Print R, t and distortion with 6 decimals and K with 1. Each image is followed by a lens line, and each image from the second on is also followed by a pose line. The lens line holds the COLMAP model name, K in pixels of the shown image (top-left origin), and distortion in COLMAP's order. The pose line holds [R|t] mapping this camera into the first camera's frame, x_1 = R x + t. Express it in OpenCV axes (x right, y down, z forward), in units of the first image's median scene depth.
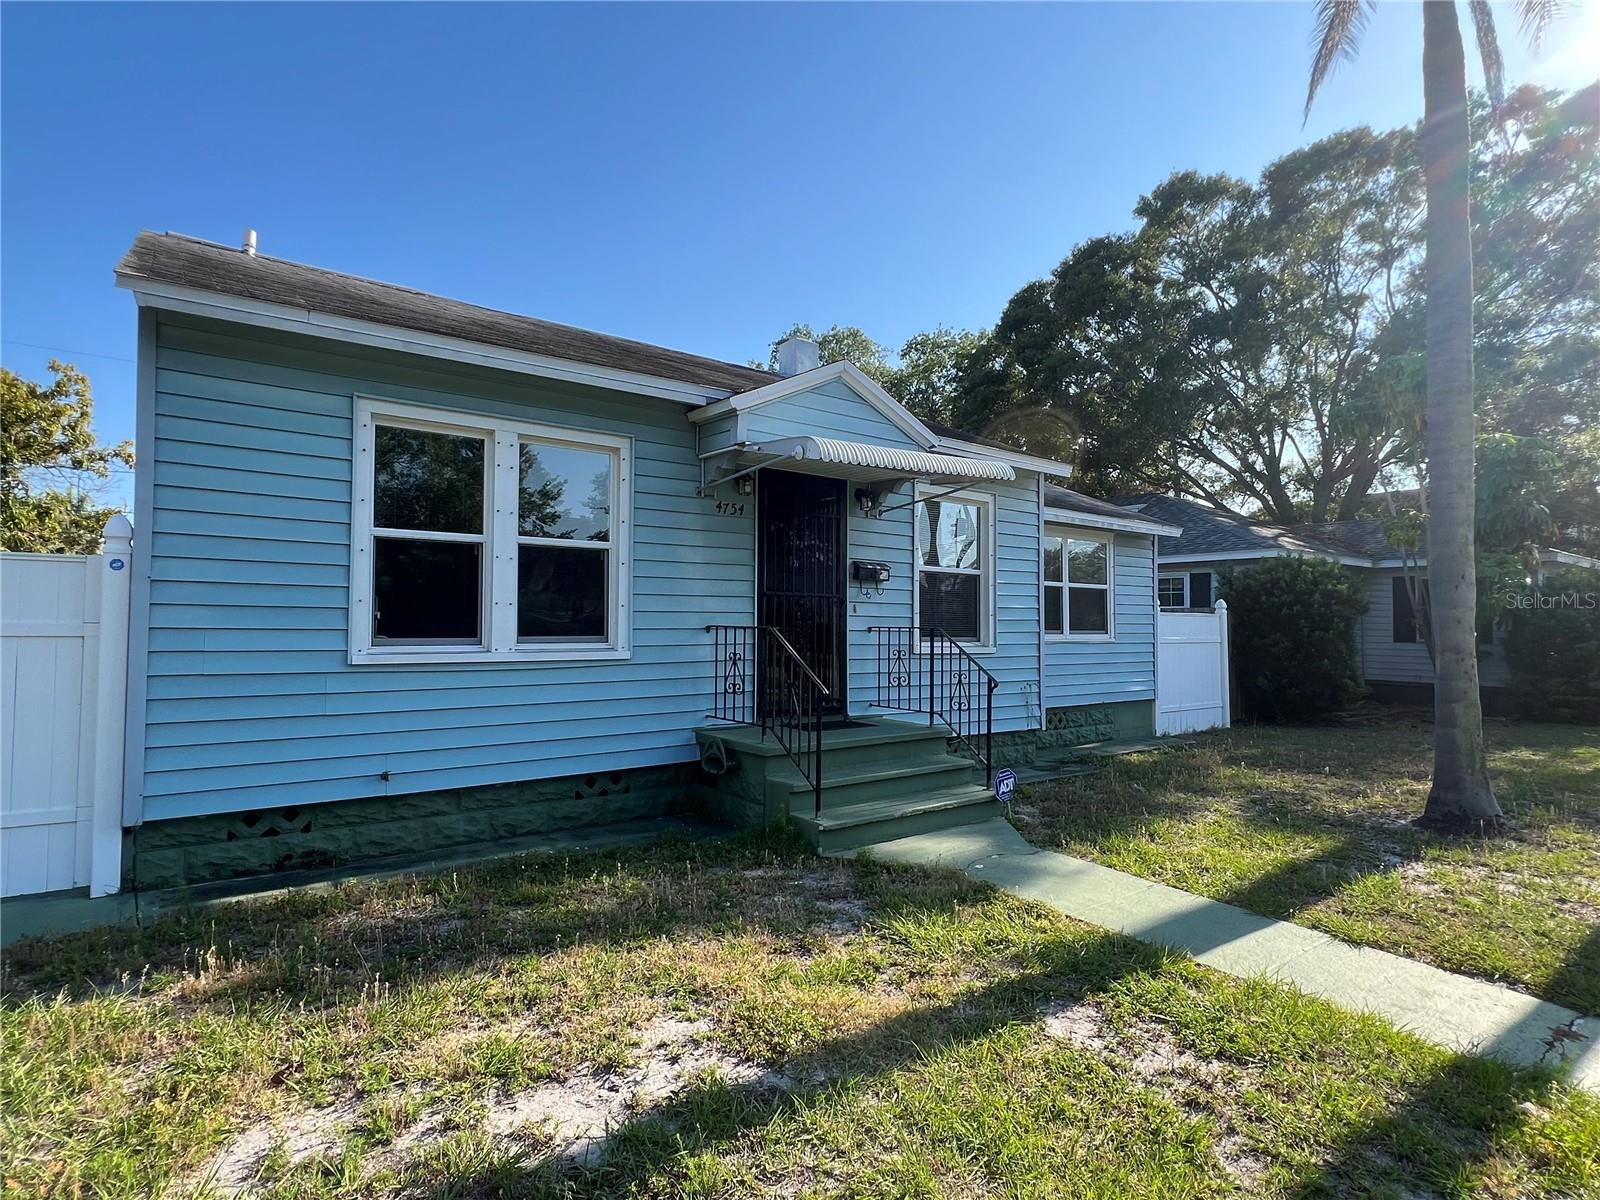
lens RADIAL K [[851.1, 0, 794.1], [0, 851.1, 597.7], [0, 0, 1]] dist [-0.005274, 0.002111]
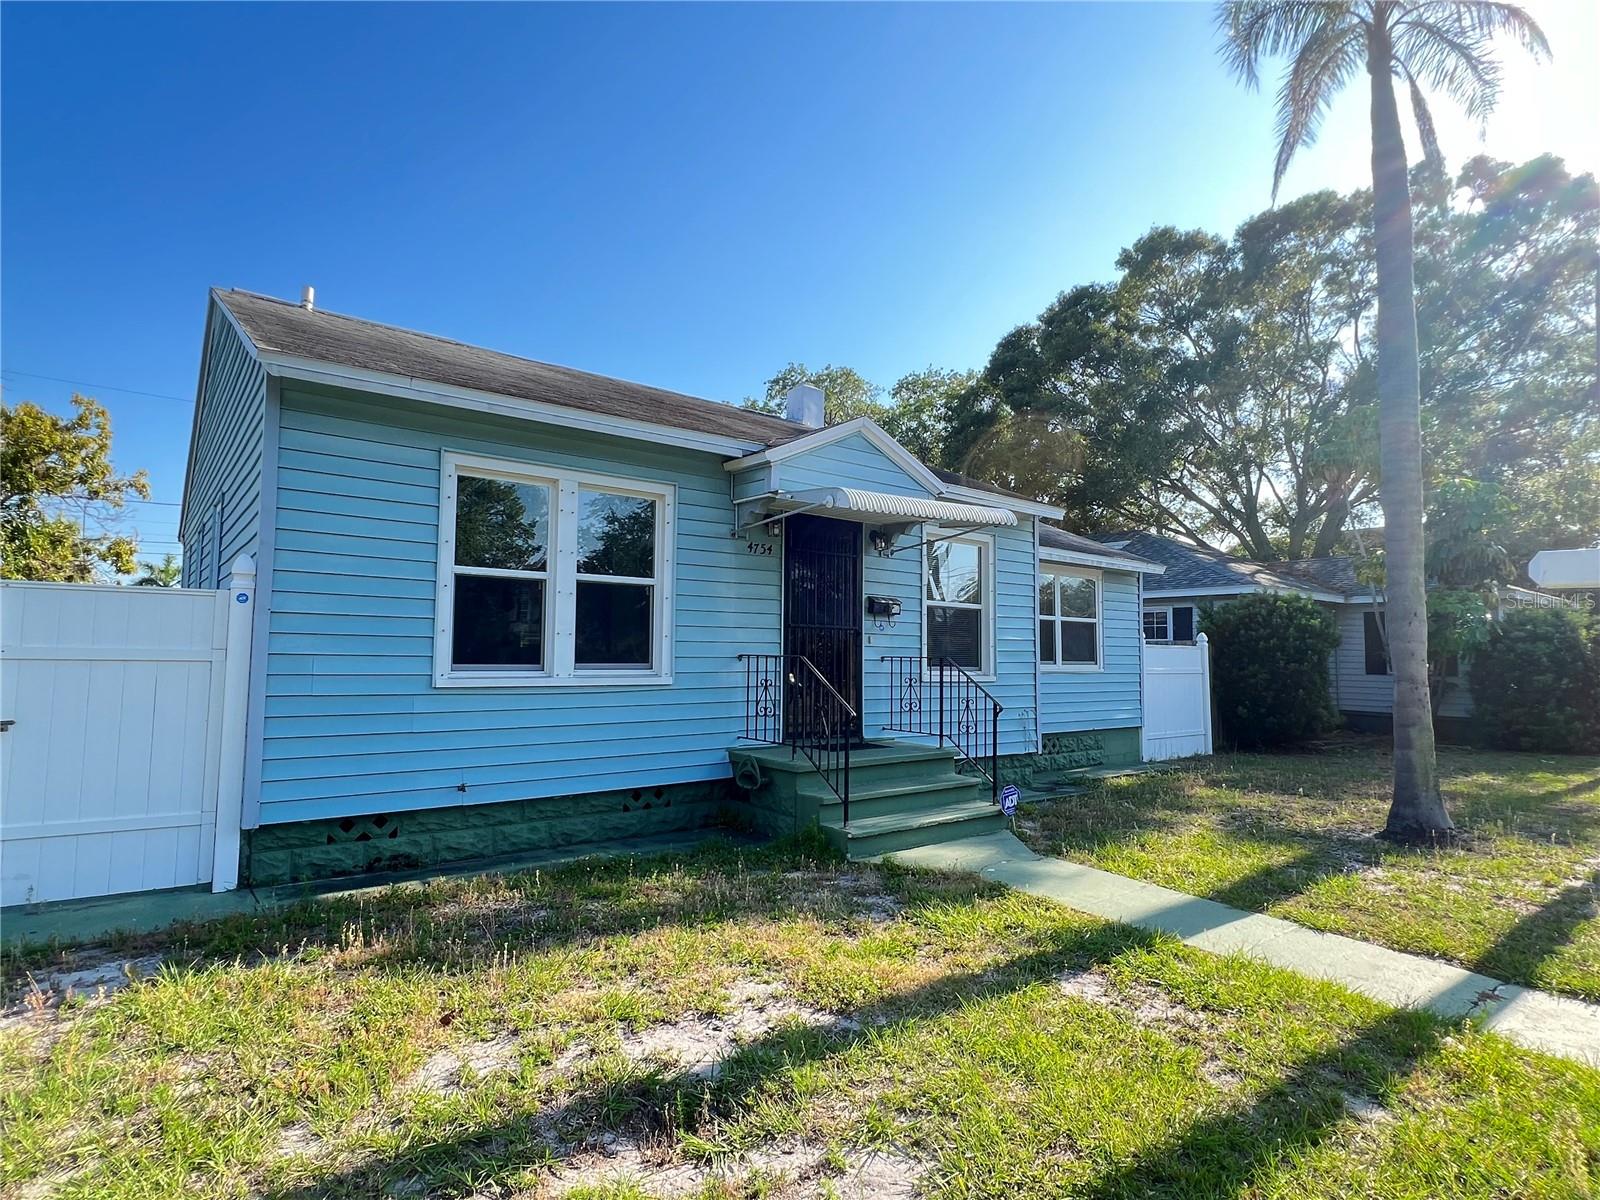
lens RADIAL K [[851.1, 0, 793.1], [0, 851.1, 596.3], [0, 0, 1]] dist [-0.005274, 0.002111]
pose [[0.999843, 0.006115, 0.016658, -0.056424], [-0.005485, 0.999278, -0.037599, -0.001804], [-0.016875, 0.037501, 0.999154, -0.114820]]
